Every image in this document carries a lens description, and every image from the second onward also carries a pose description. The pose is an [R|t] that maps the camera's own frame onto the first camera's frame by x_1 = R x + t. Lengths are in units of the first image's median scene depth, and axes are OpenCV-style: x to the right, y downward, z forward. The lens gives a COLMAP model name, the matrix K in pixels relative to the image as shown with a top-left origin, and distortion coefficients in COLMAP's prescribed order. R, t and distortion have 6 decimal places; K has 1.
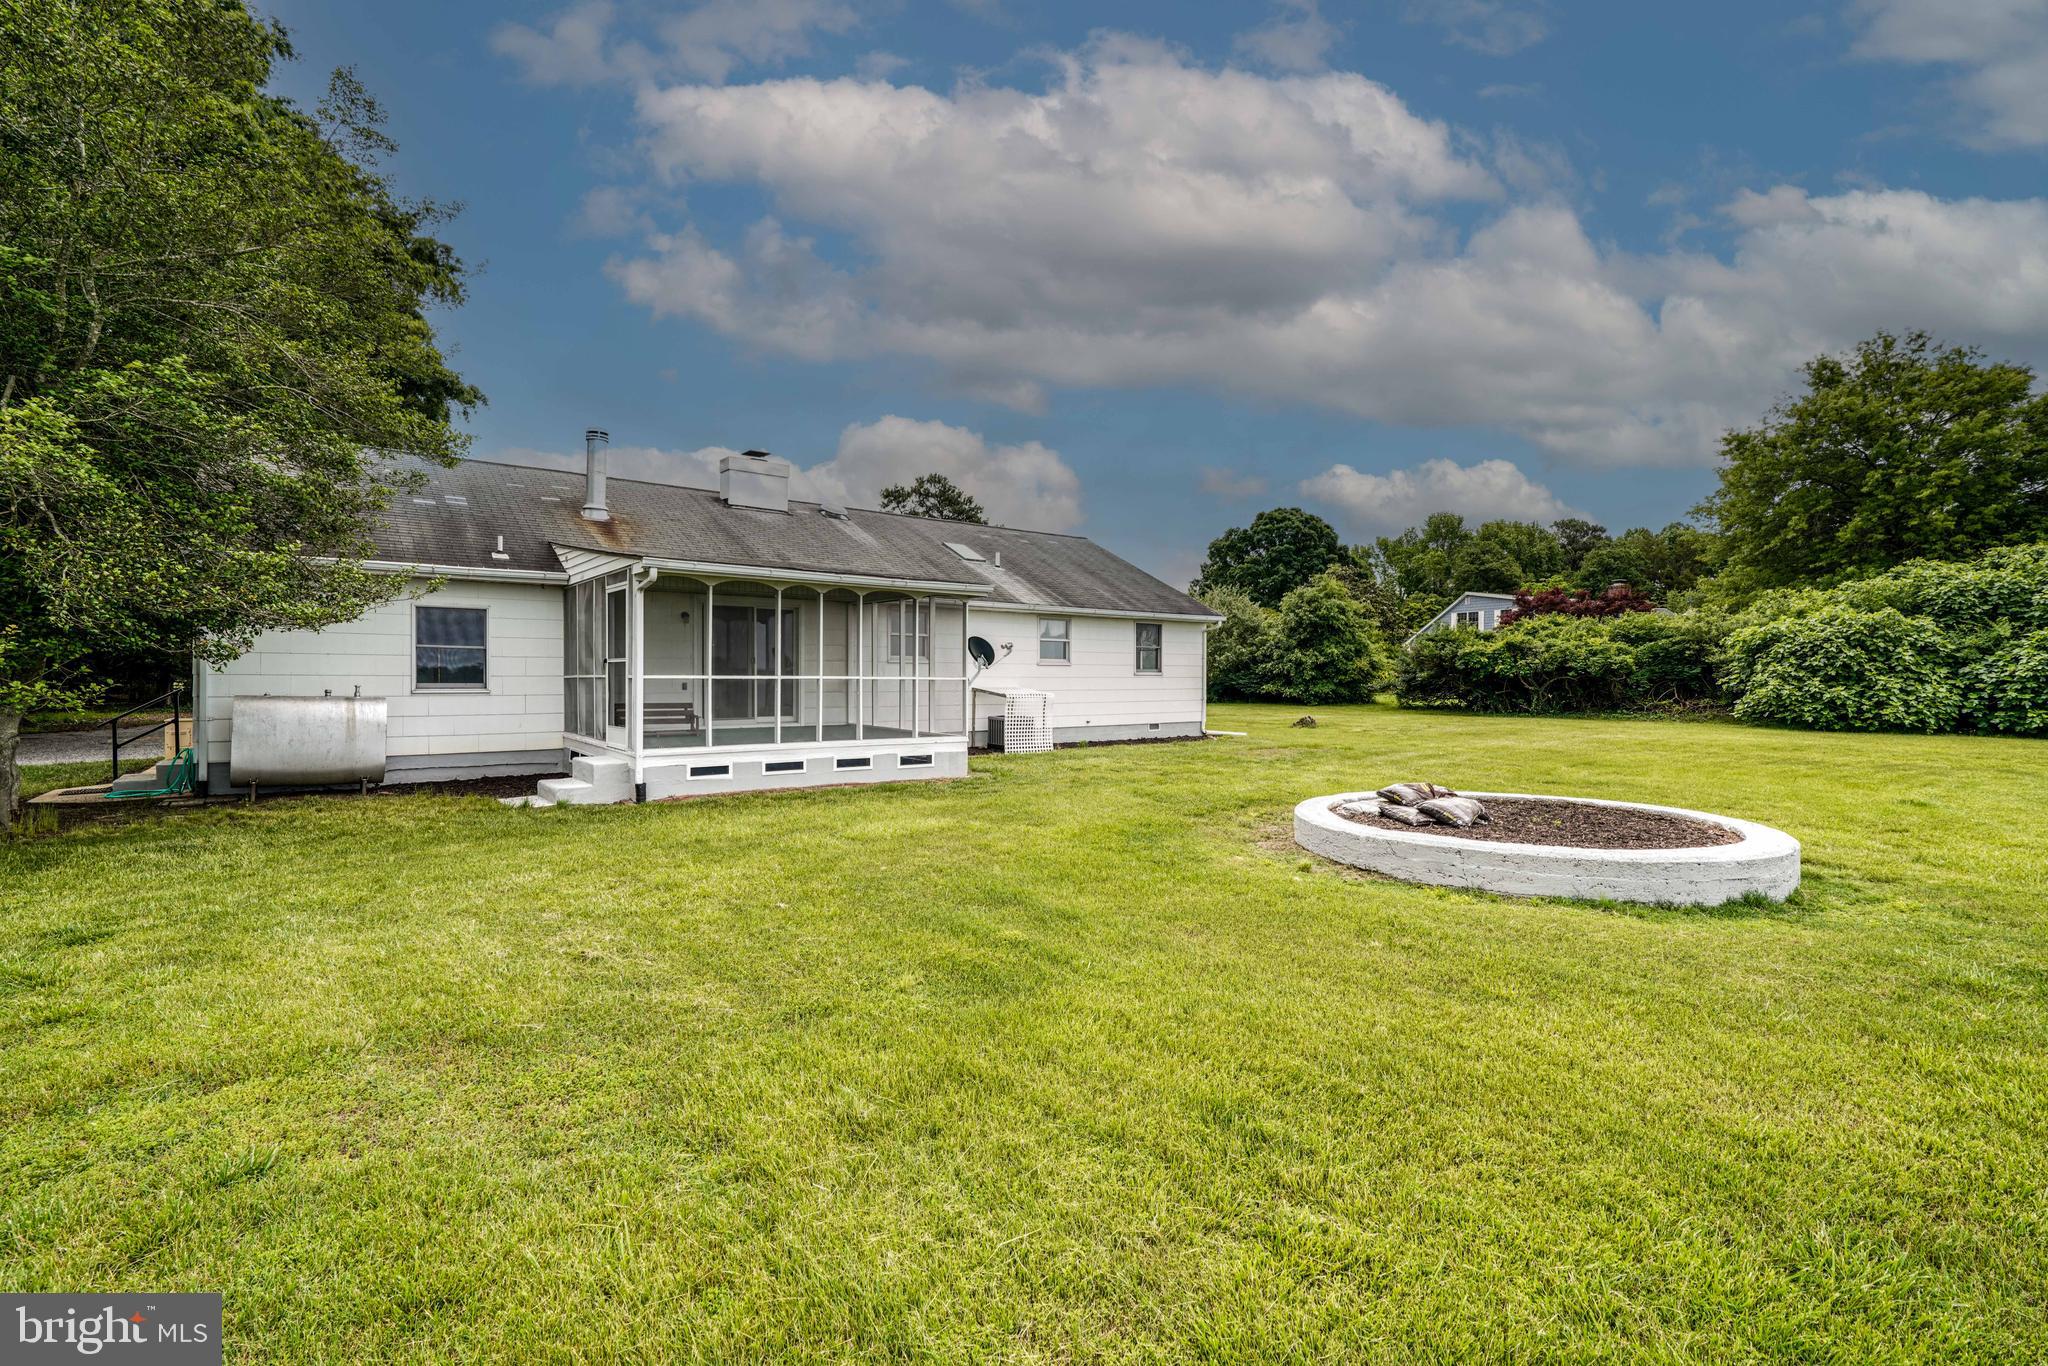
lens RADIAL K [[928.6, 0, 1023.3], [0, 928.6, 677.1], [0, 0, 1]] dist [-0.001011, 0.005080]
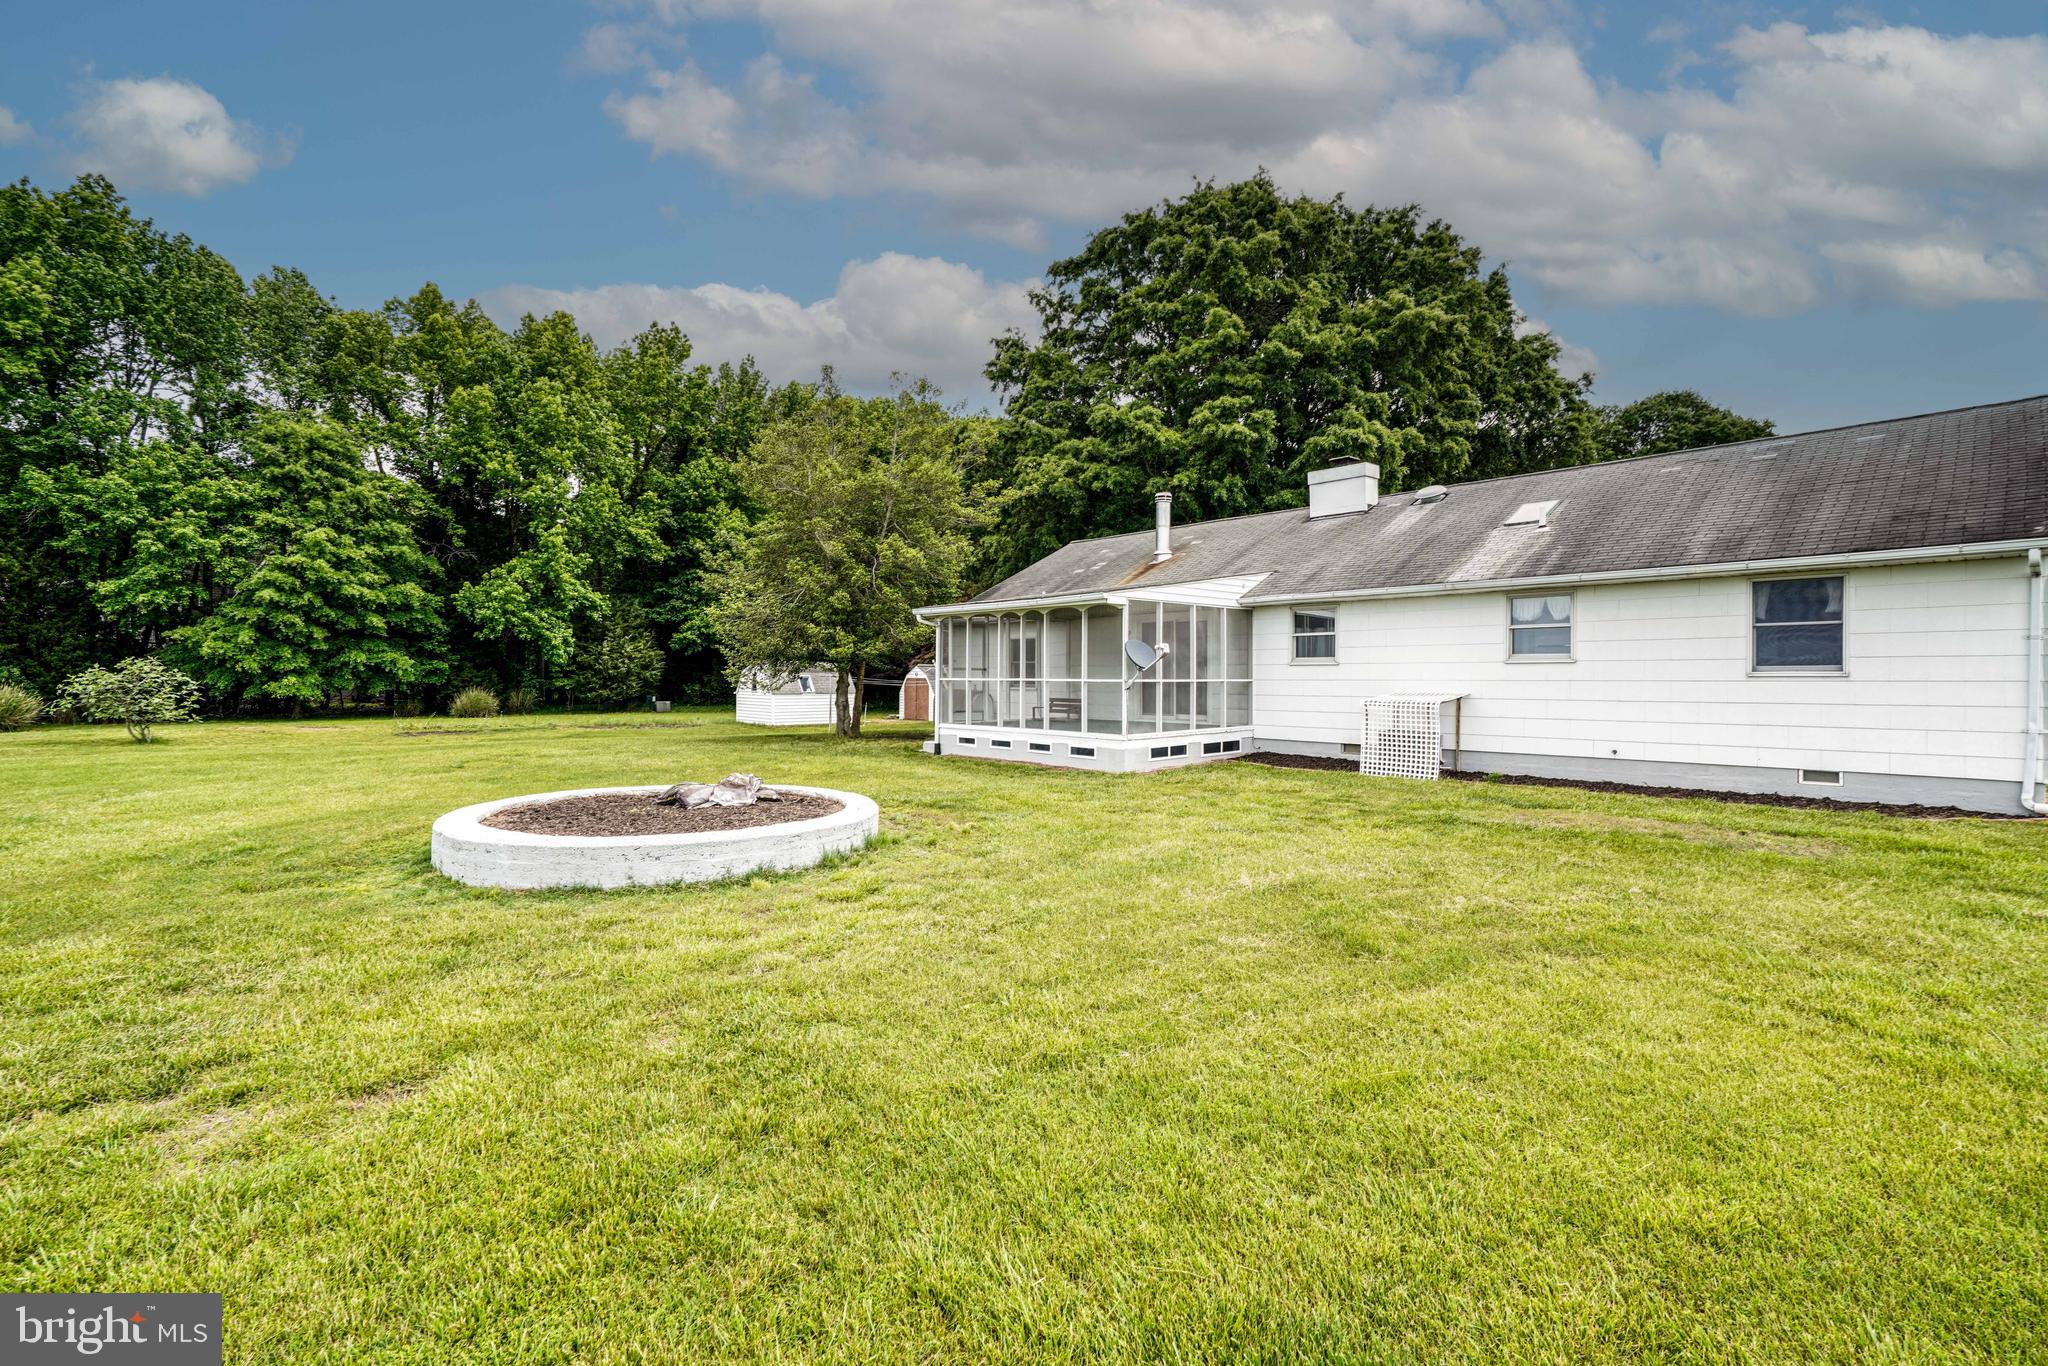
lens RADIAL K [[928.6, 0, 1023.3], [0, 928.6, 677.1], [0, 0, 1]] dist [-0.001011, 0.005080]
pose [[0.047546, -0.007164, -0.998843, 0.865249], [-0.003049, 0.999969, -0.007317, 0.005122], [0.998864, 0.003393, 0.047522, 0.737306]]
